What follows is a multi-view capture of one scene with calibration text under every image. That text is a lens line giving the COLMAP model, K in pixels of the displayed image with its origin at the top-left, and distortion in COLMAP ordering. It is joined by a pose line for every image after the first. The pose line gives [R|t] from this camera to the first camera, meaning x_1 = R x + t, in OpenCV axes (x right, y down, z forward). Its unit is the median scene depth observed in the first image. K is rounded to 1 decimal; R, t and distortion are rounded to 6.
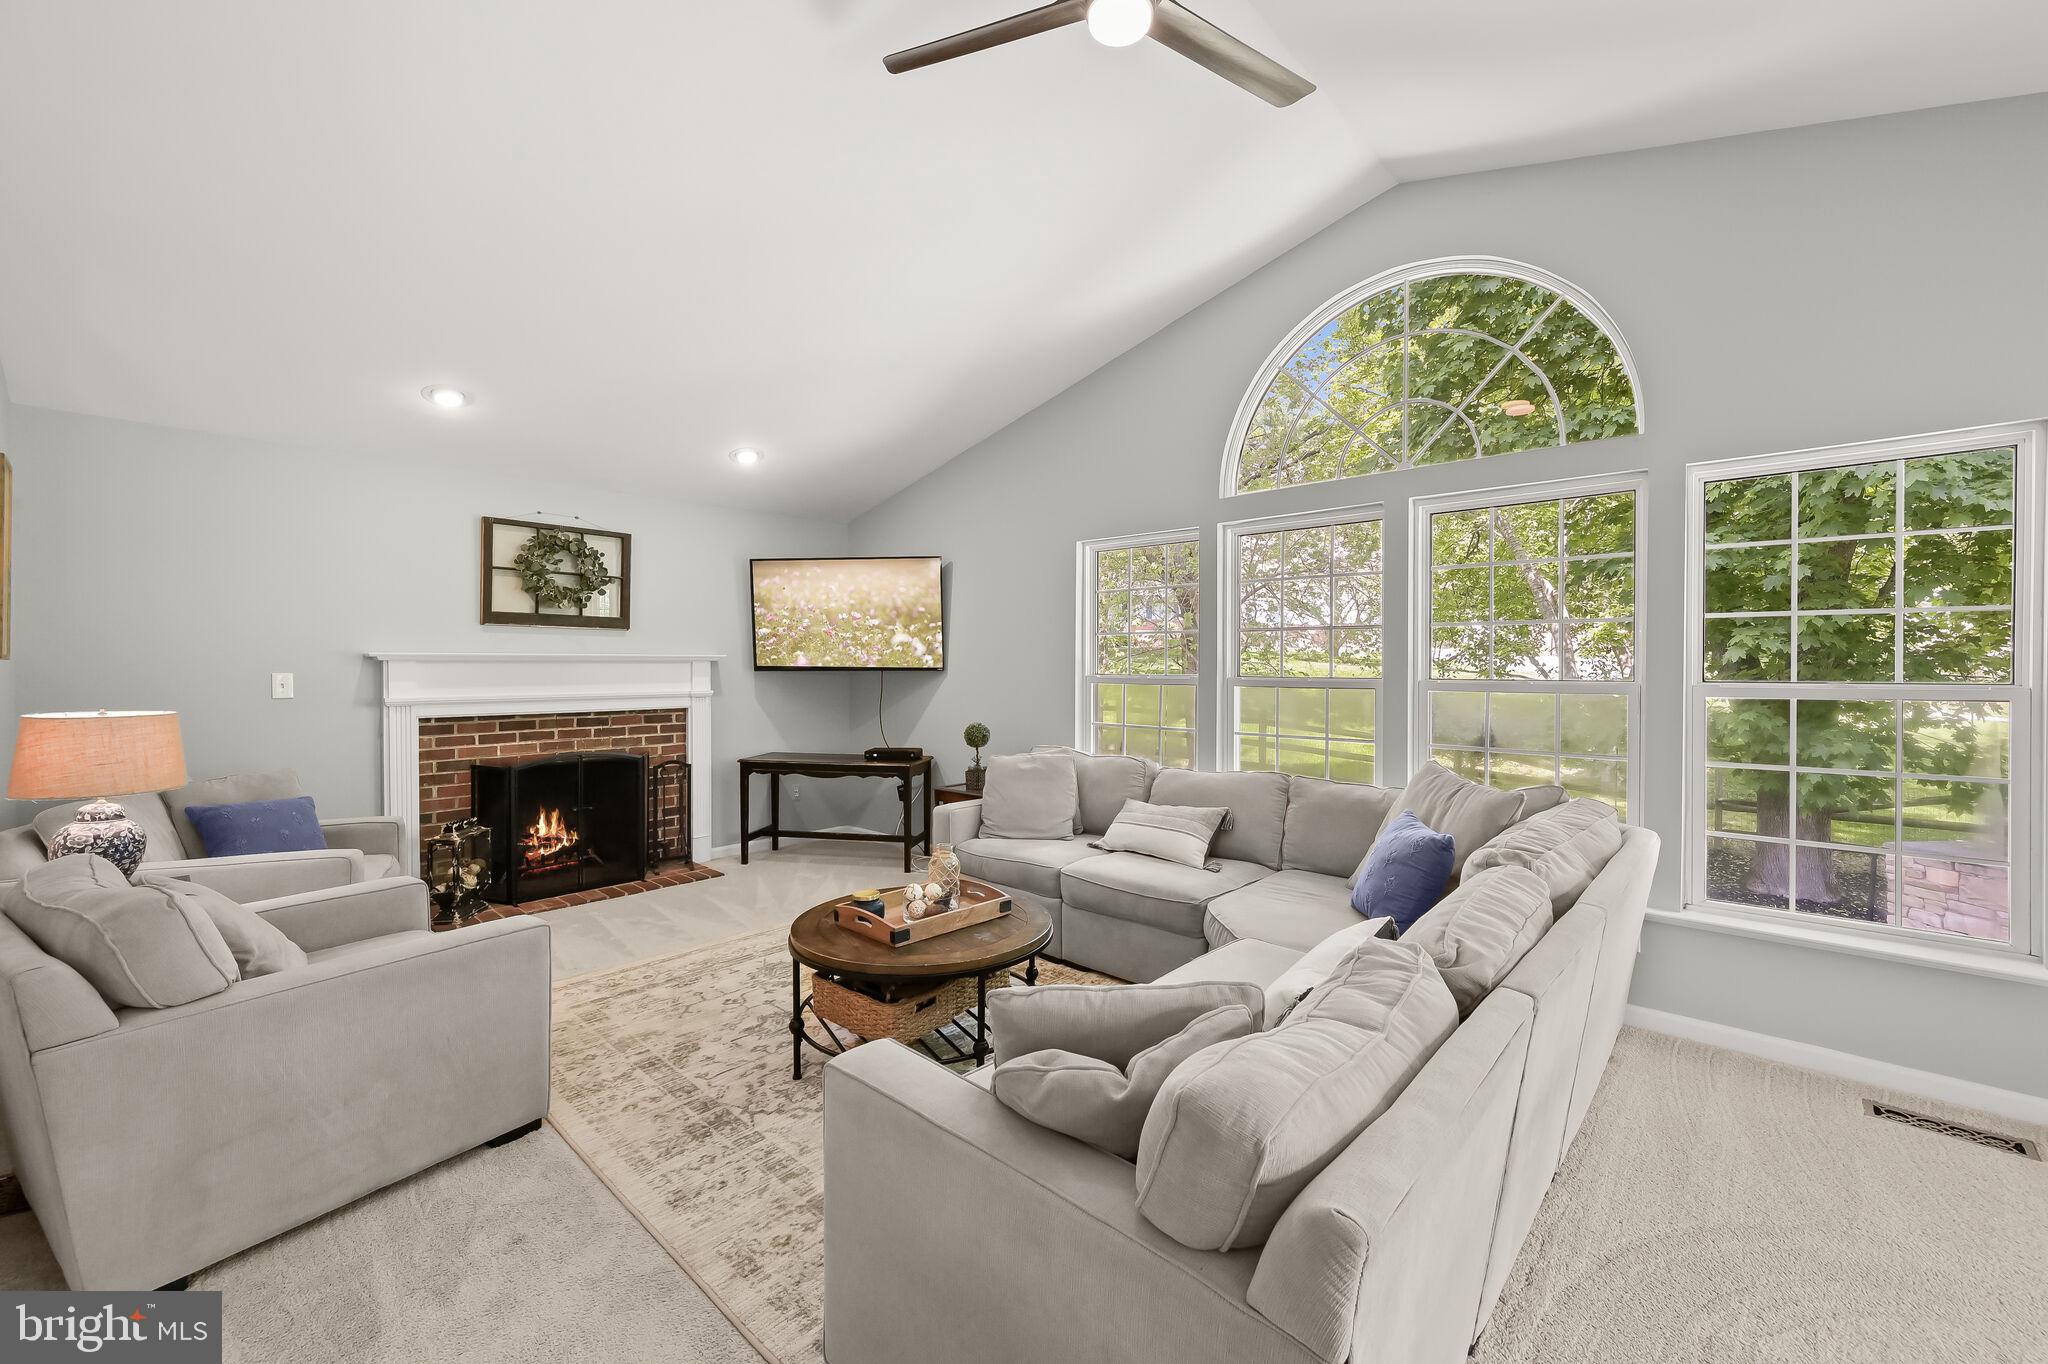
lens RADIAL K [[825.3, 0, 1032.8], [0, 825.3, 671.3], [0, 0, 1]] dist [-0.002900, 0.000138]
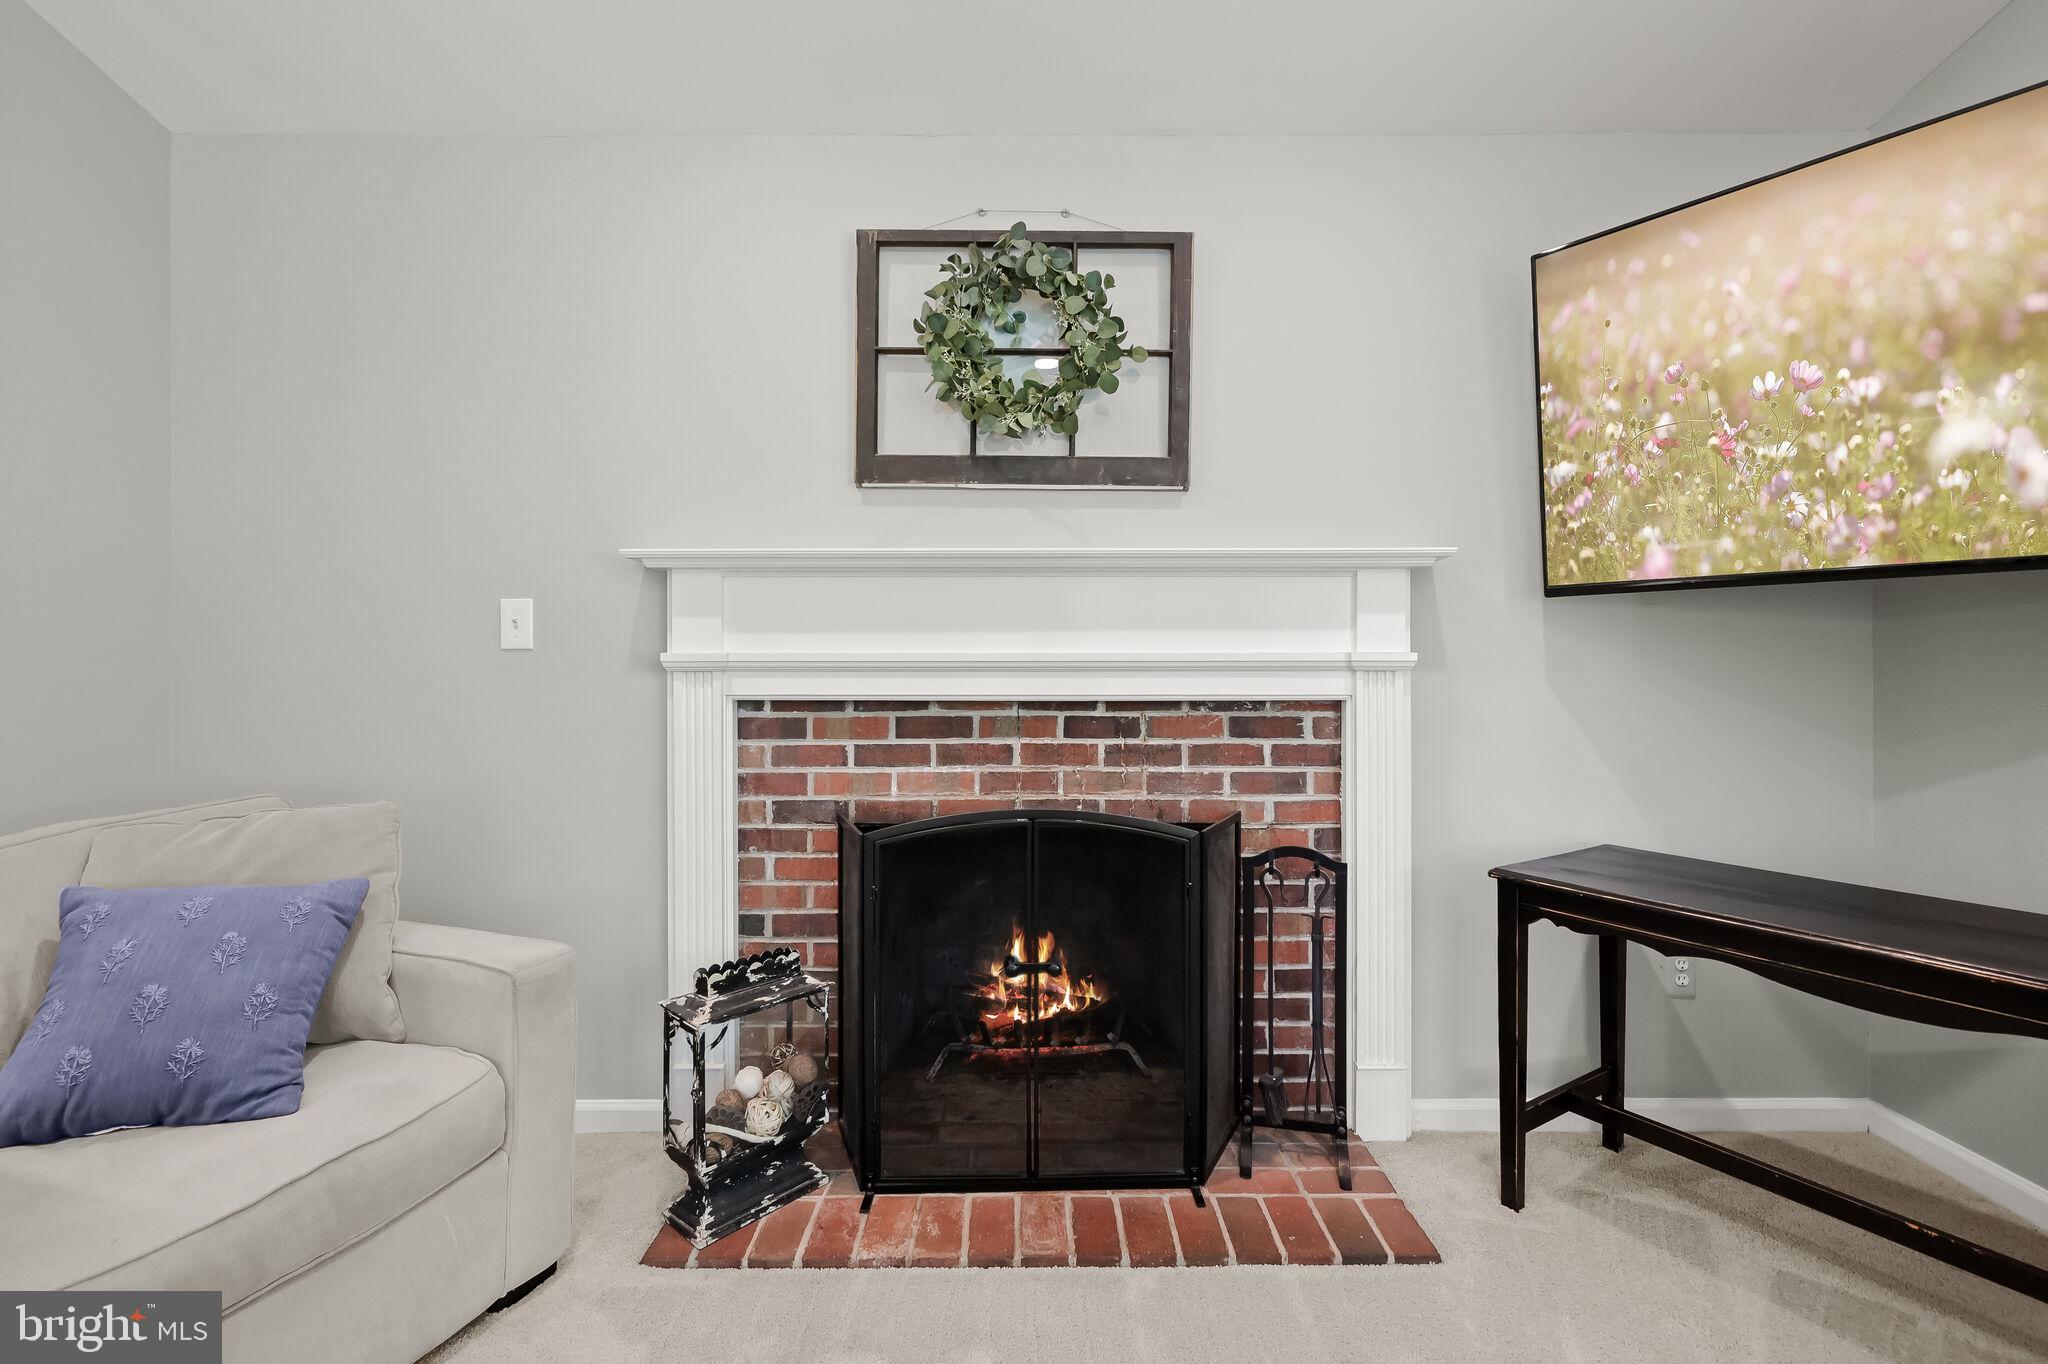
lens RADIAL K [[913.2, 0, 1033.5], [0, 913.2, 663.0], [0, 0, 1]] dist [-0.002466, -0.000006]
pose [[0.680635, 0.000720, -0.732622, -0.248076], [-0.005073, 0.999980, -0.003731, 0.034514], [0.732605, 0.006257, 0.680625, 0.712977]]
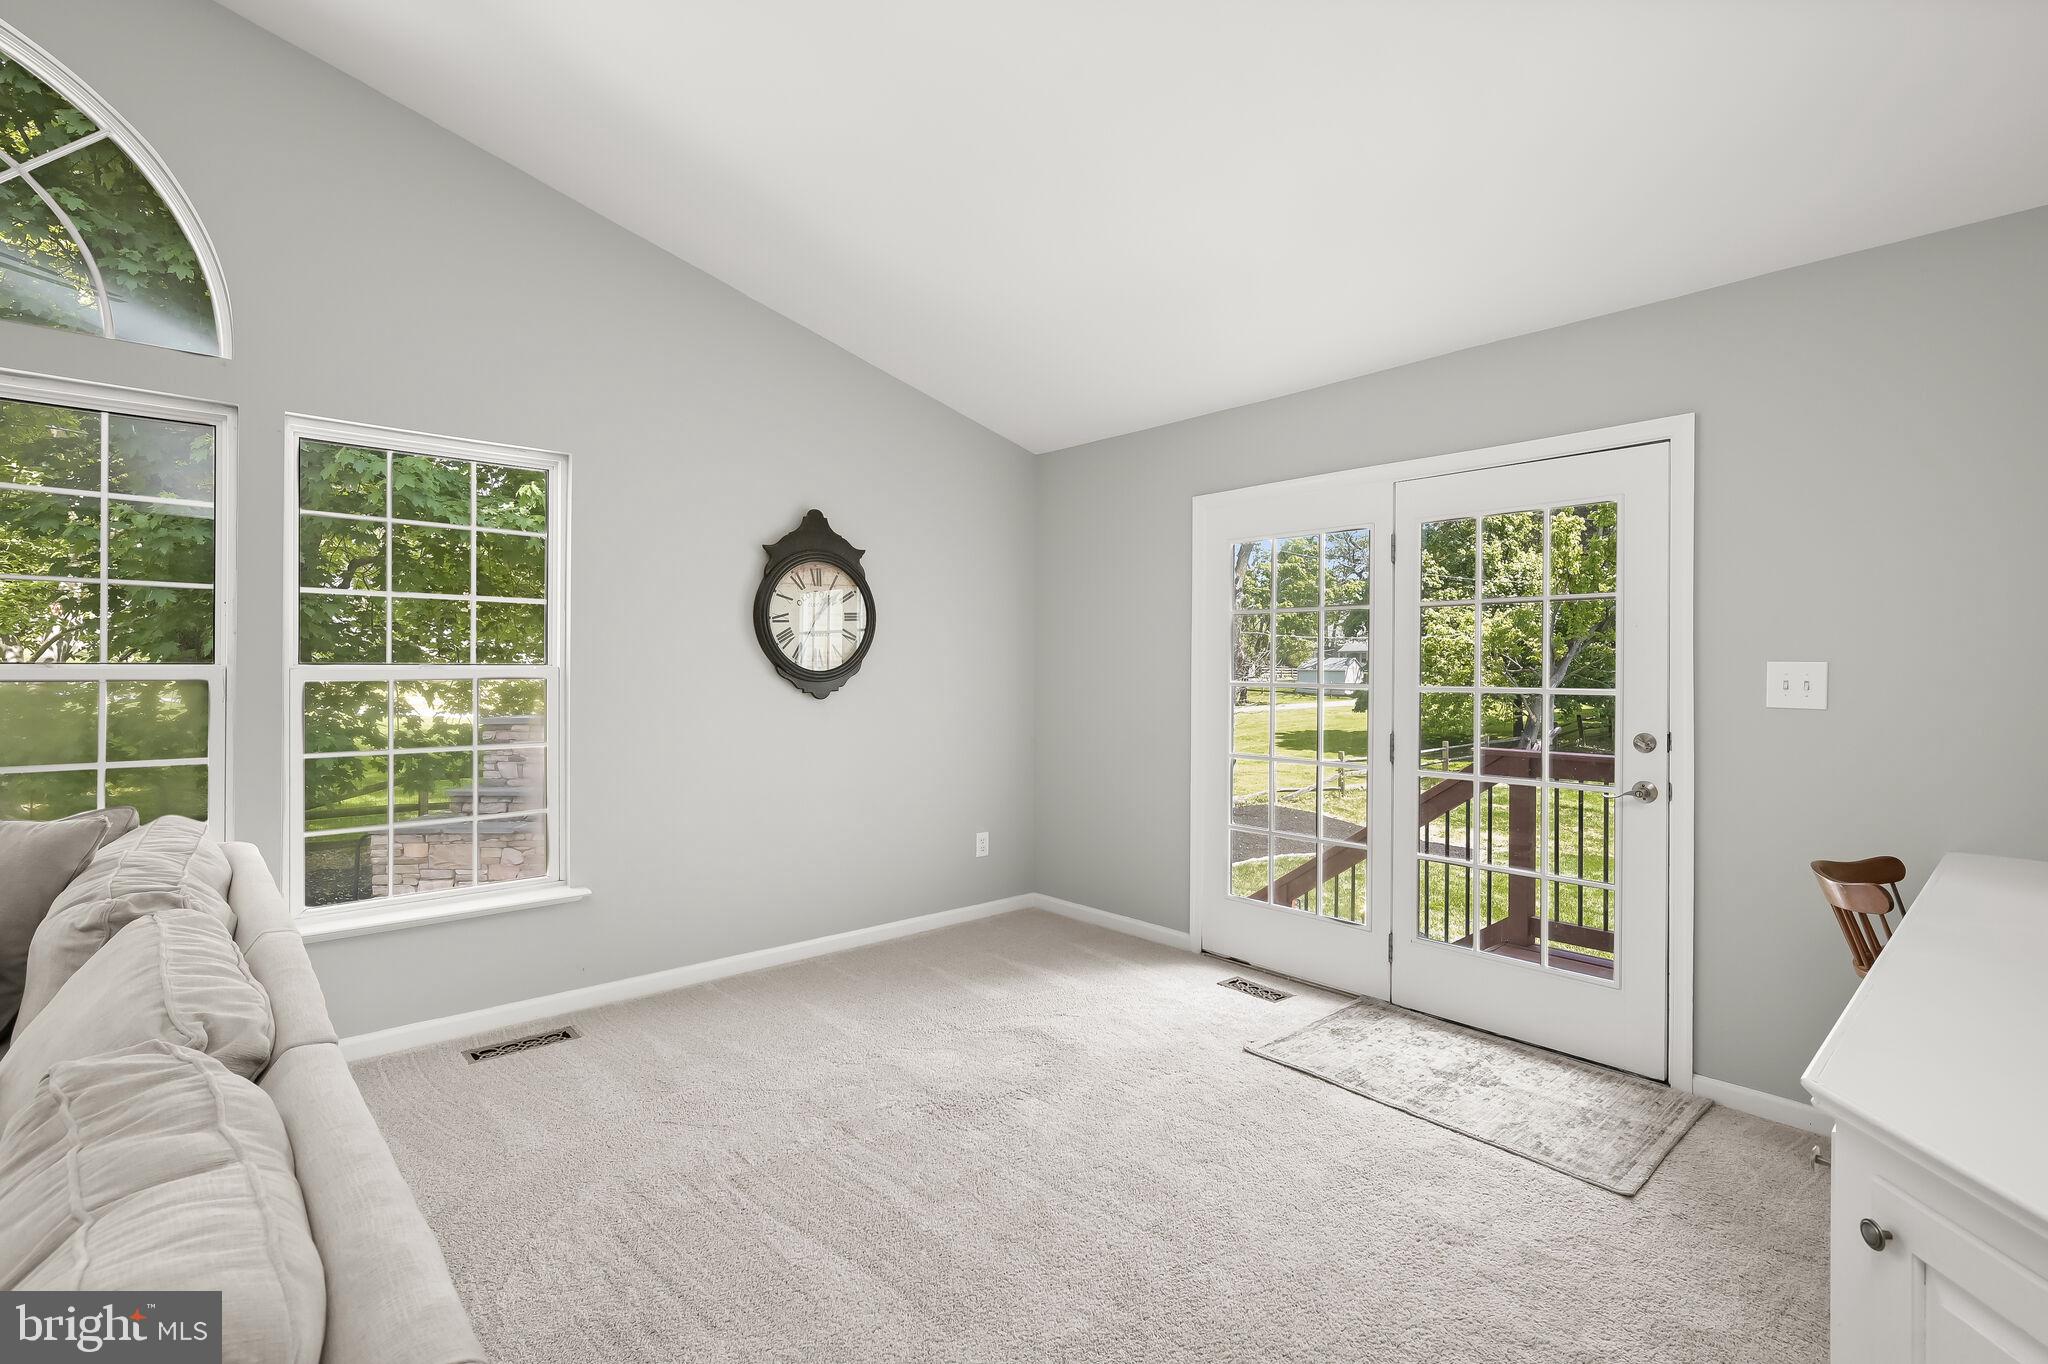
lens RADIAL K [[951.9, 0, 985.4], [0, 951.9, 671.5], [0, 0, 1]] dist [0.000952, 0.001694]
pose [[0.130845, -0.005836, 0.991386, -0.063914], [0.010074, 0.999939, 0.004557, 0.013886], [-0.991352, 0.009391, 0.130896, 0.081399]]
